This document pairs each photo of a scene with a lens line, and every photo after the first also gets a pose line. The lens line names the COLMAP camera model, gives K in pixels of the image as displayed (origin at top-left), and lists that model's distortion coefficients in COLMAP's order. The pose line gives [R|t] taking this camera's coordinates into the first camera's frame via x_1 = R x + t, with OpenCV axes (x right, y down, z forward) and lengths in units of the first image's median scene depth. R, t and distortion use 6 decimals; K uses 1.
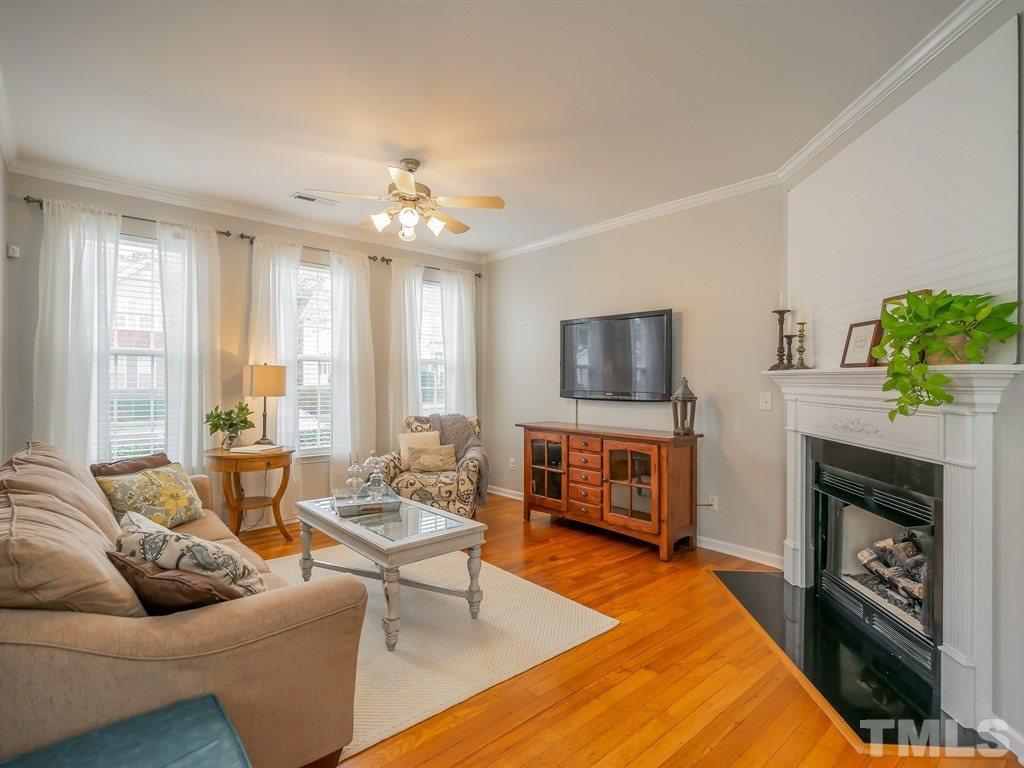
lens RADIAL K [[529.7, 0, 512.0], [0, 529.7, 384.0], [0, 0, 1]] dist [0.000896, 0.000816]
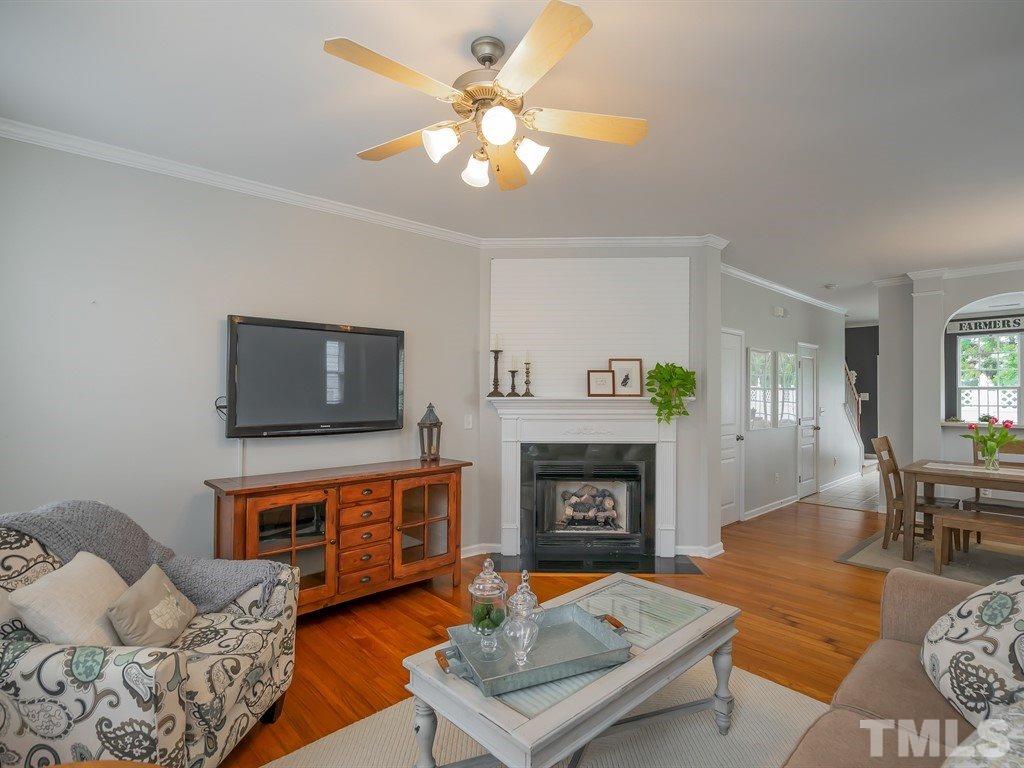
lens RADIAL K [[529.7, 0, 512.0], [0, 529.7, 384.0], [0, 0, 1]] dist [0.000896, 0.000816]
pose [[-0.033684, 0.012861, 0.999350, -0.696798], [0.011998, 0.999850, -0.012463, -0.035365], [-0.999361, 0.011571, -0.033833, 0.890378]]
